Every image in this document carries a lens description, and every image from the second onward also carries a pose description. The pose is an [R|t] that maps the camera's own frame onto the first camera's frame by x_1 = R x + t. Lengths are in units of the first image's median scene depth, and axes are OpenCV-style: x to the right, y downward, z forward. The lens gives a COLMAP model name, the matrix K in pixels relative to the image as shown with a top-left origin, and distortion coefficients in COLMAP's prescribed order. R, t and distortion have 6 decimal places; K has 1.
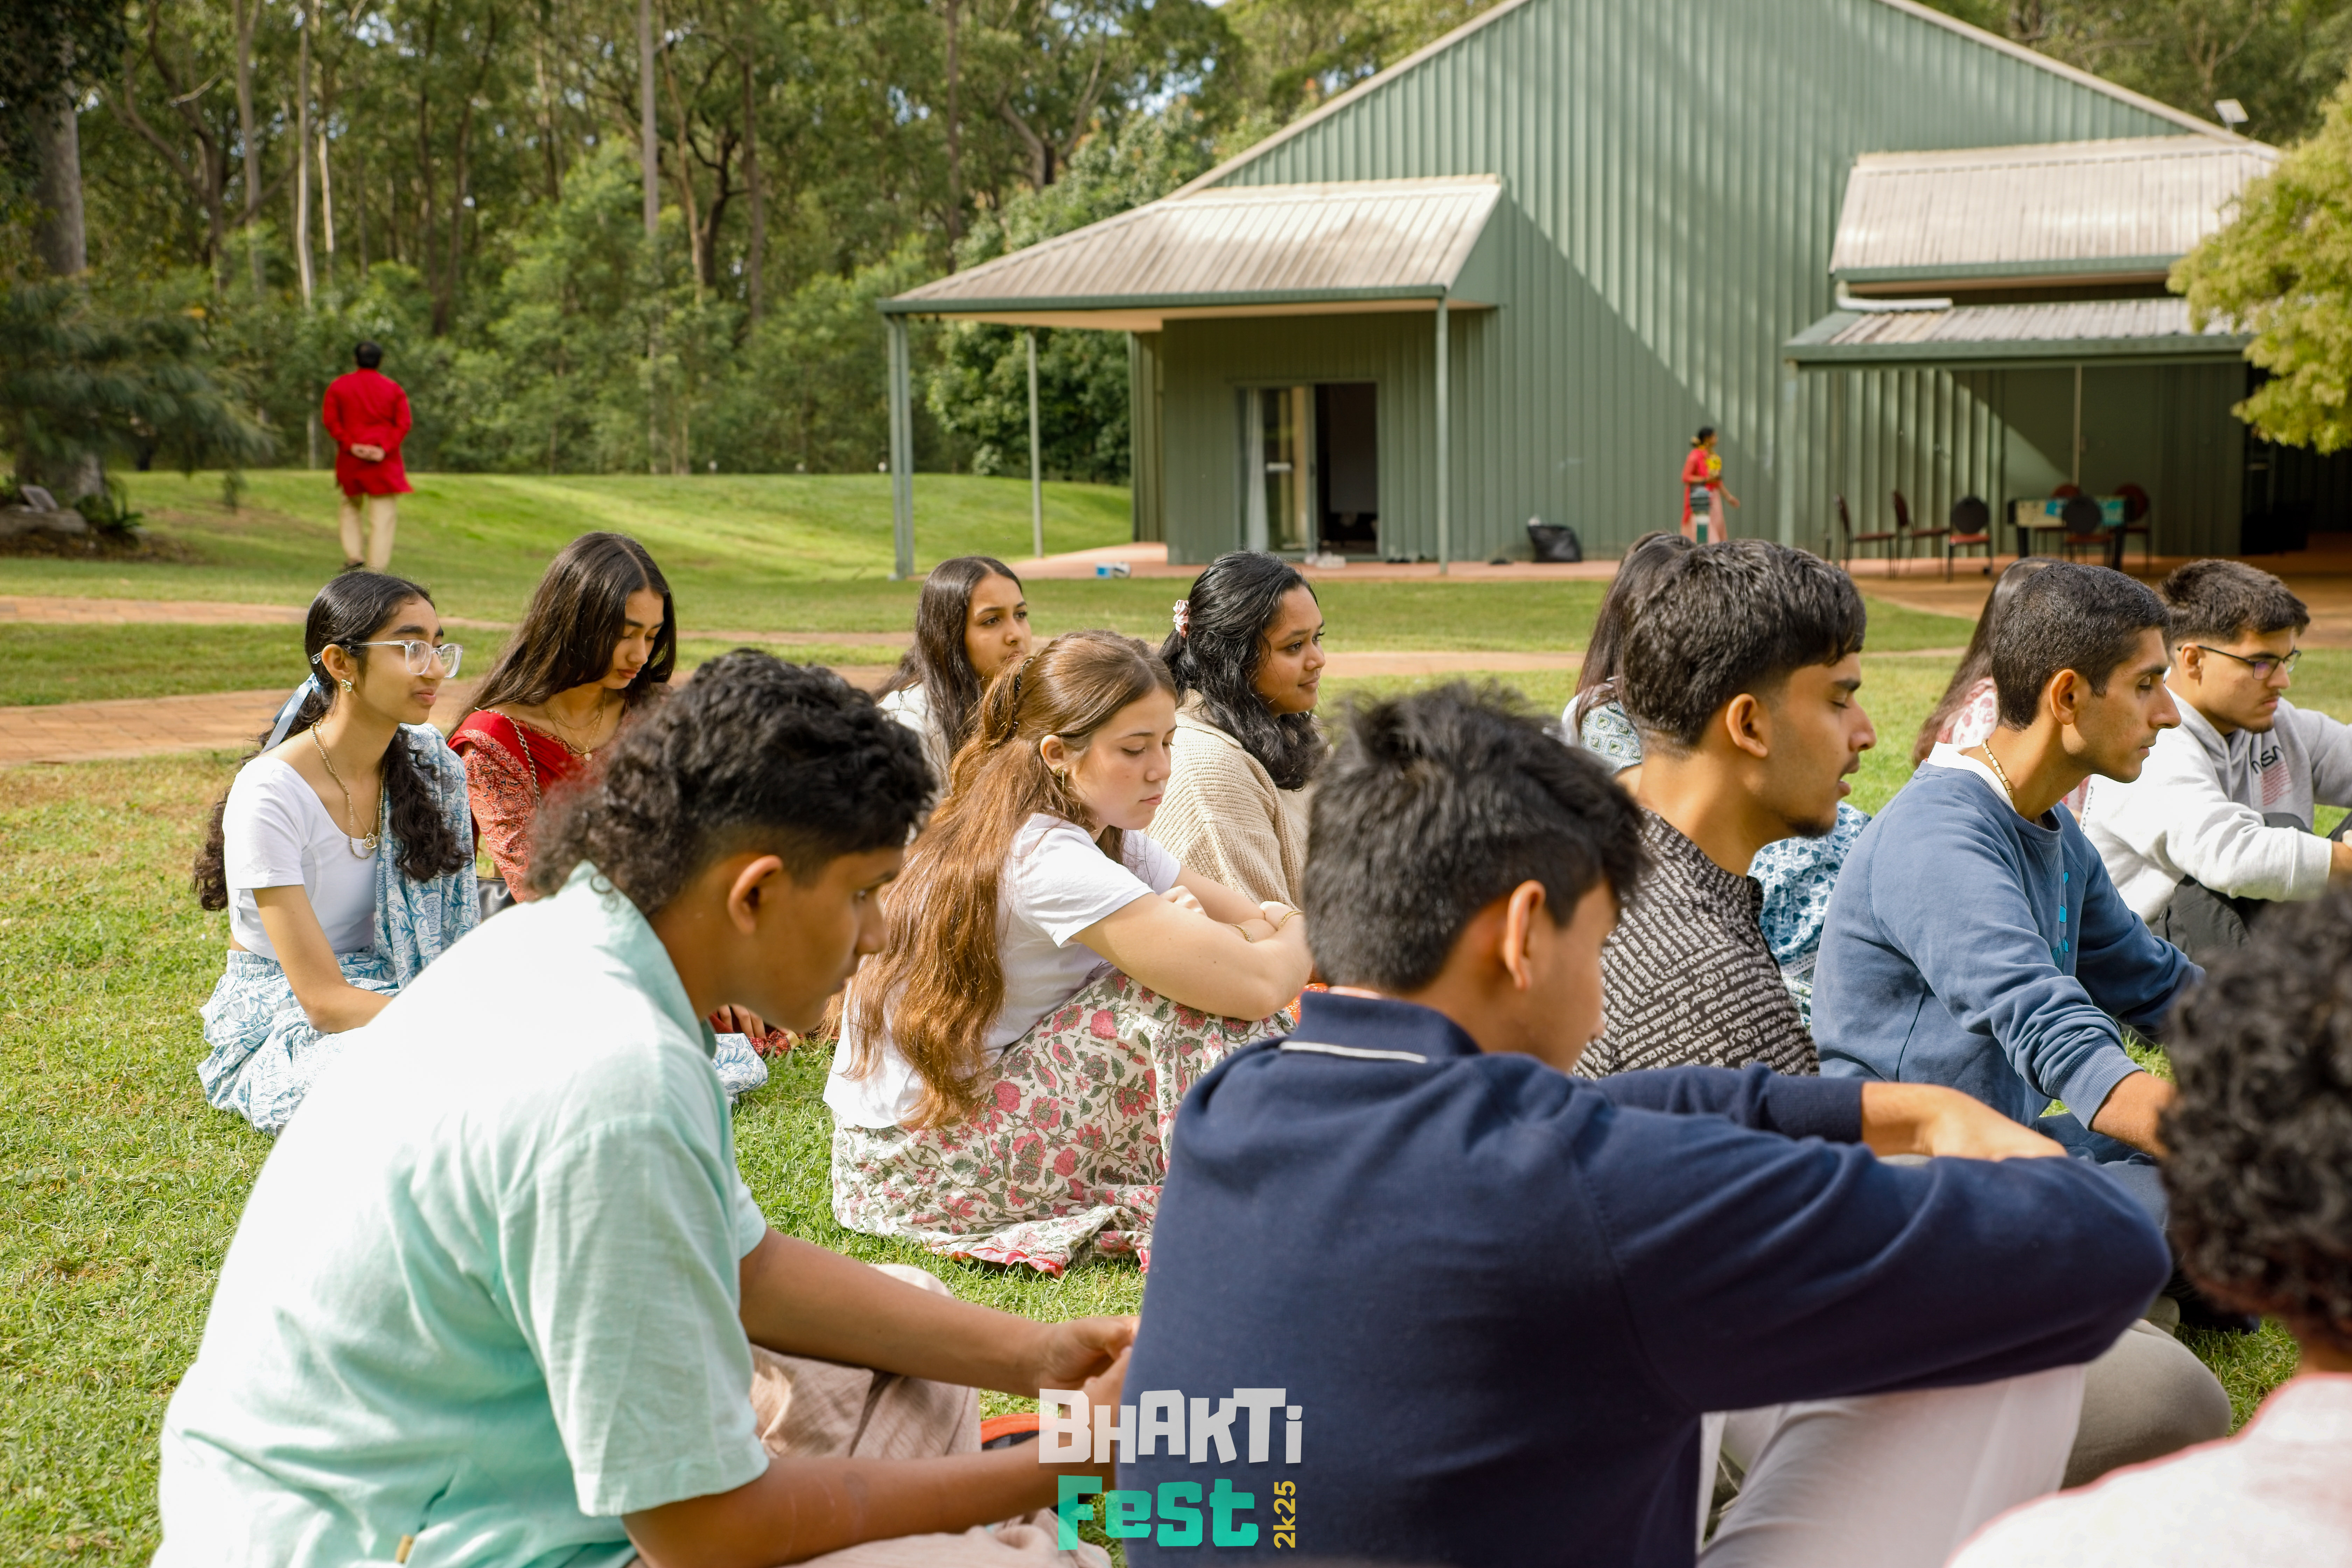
lens RADIAL K [[3029.3, 0, 1176.0], [0, 3029.3, 784.0], [0, 0, 1]] dist [0.124504, 0.032281]
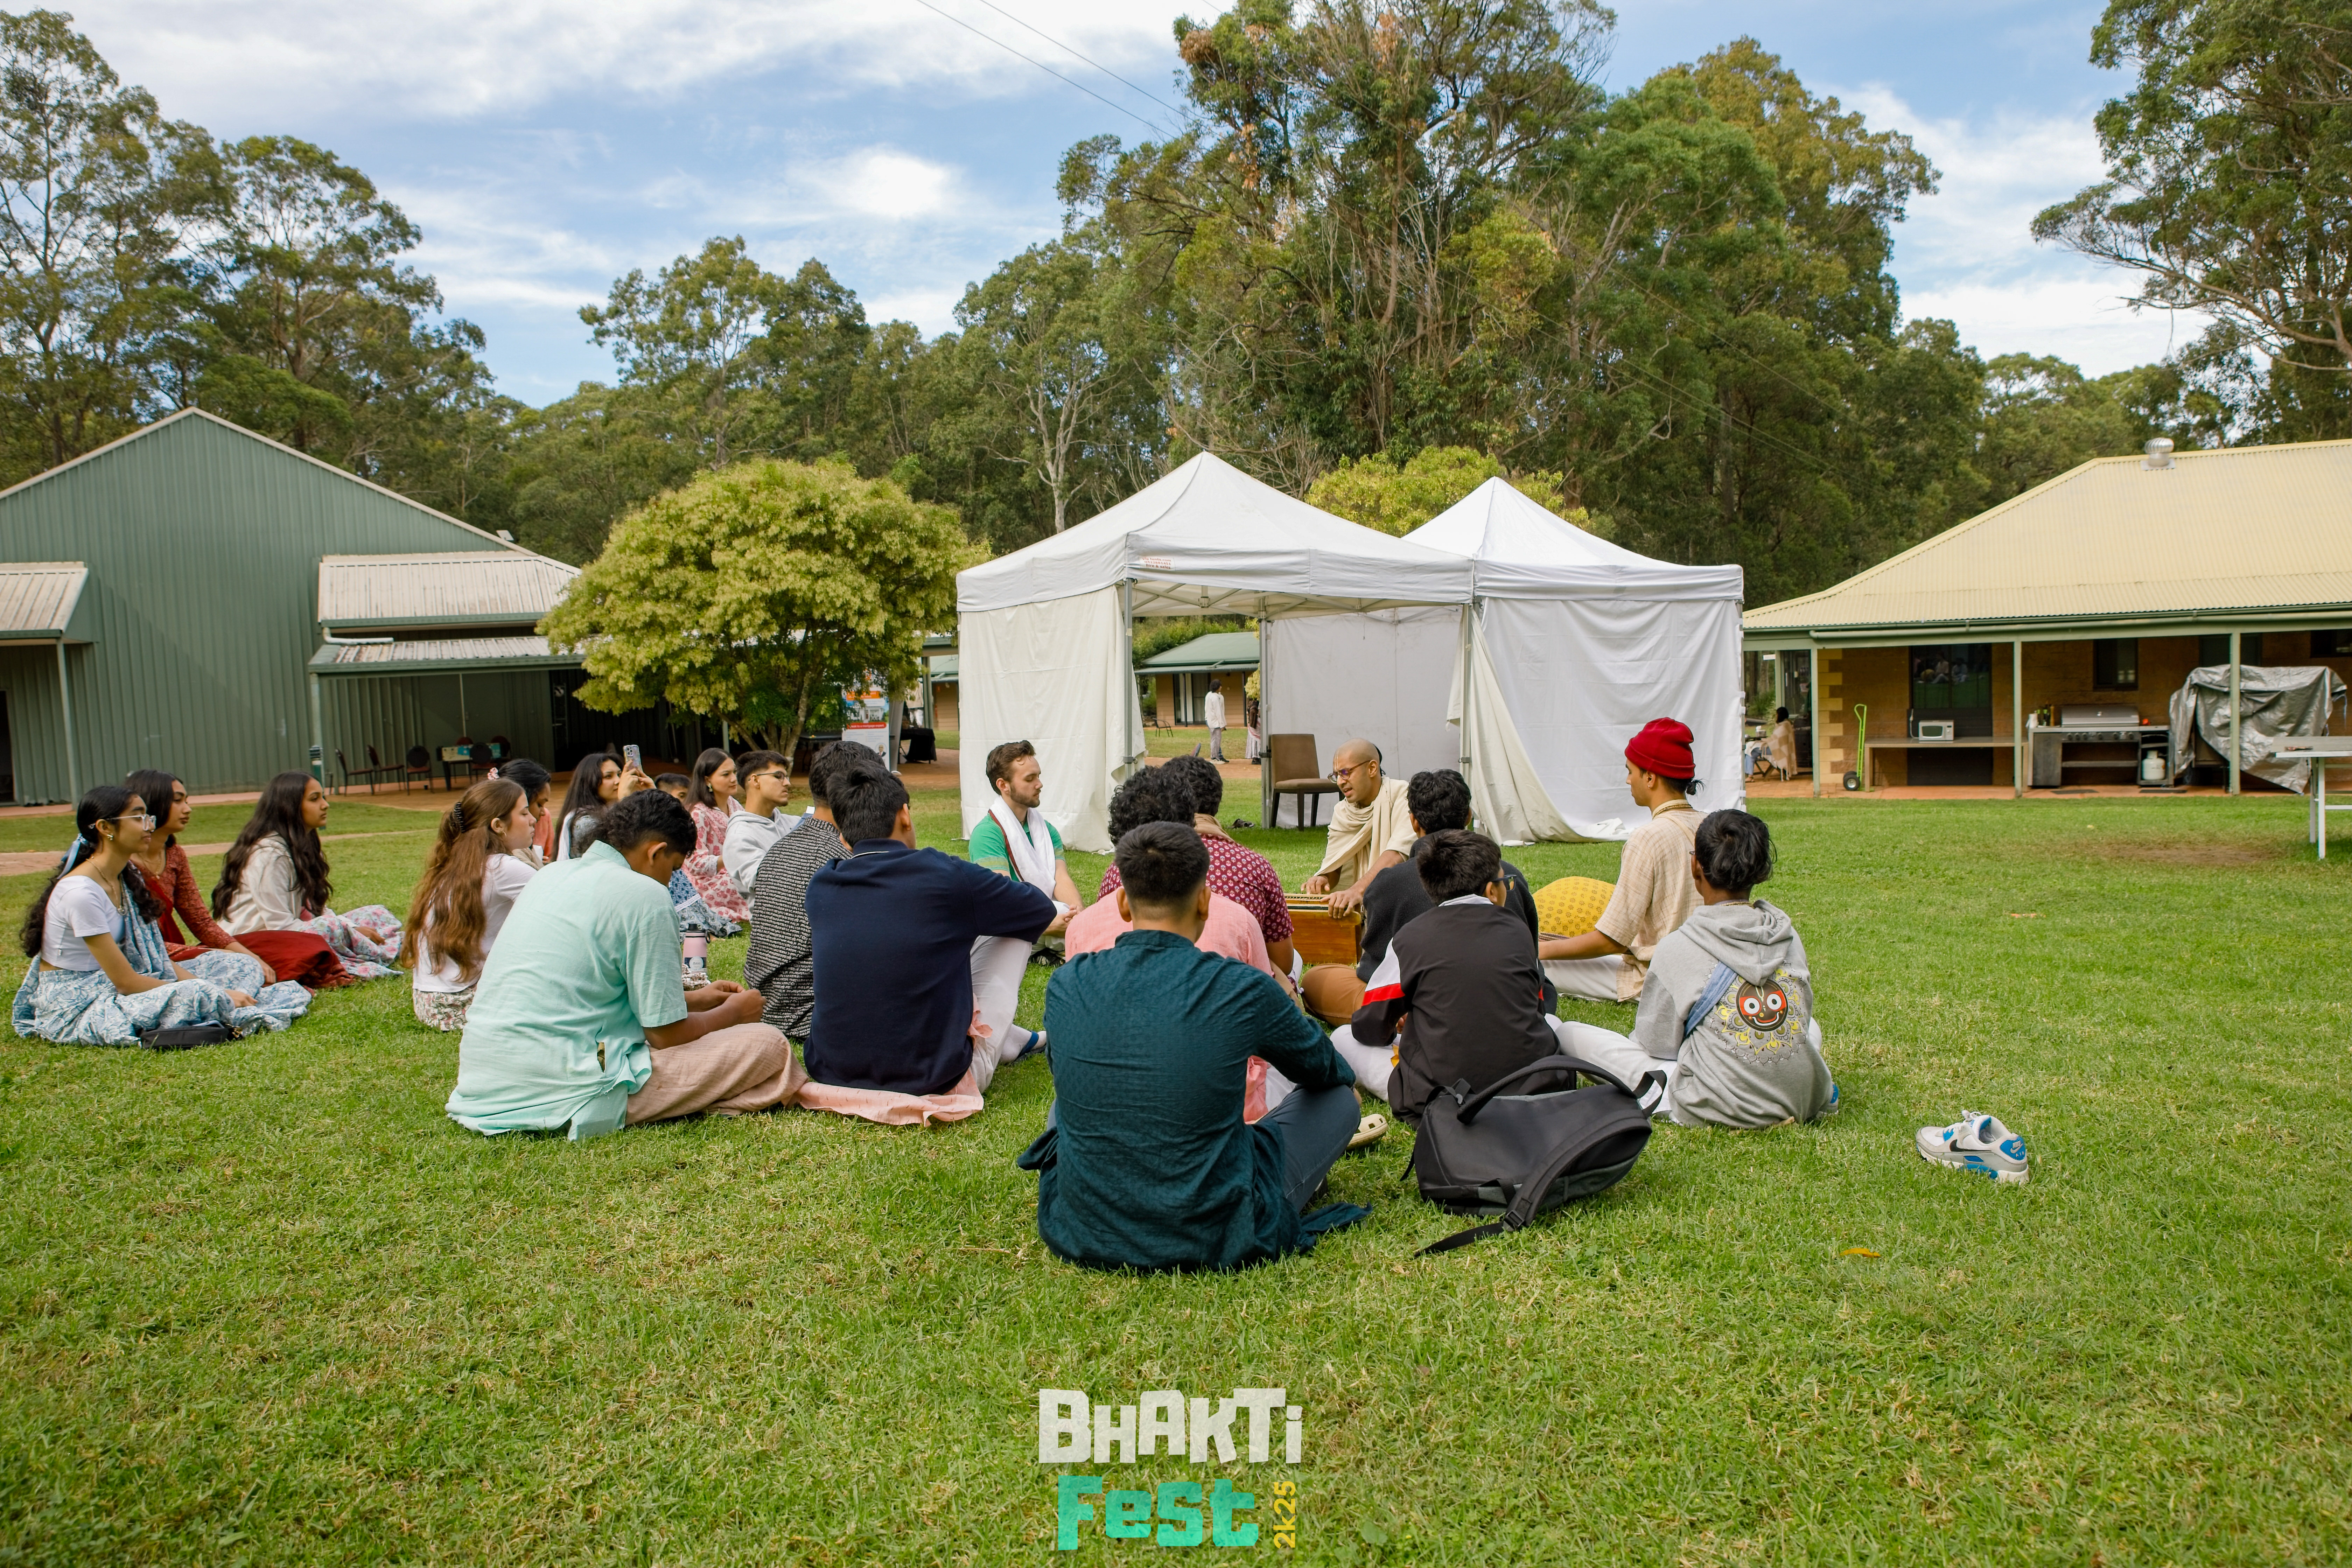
lens RADIAL K [[1930.7, 0, 1194.8], [0, 1930.7, 782.7], [0, 0, 1]] dist [-0.126883, 0.132890]
pose [[0.742528, -0.058479, 0.667258, -0.169721], [0.108827, 0.993478, -0.034033, 0.016685], [-0.660916, 0.097886, 0.744049, -0.143174]]
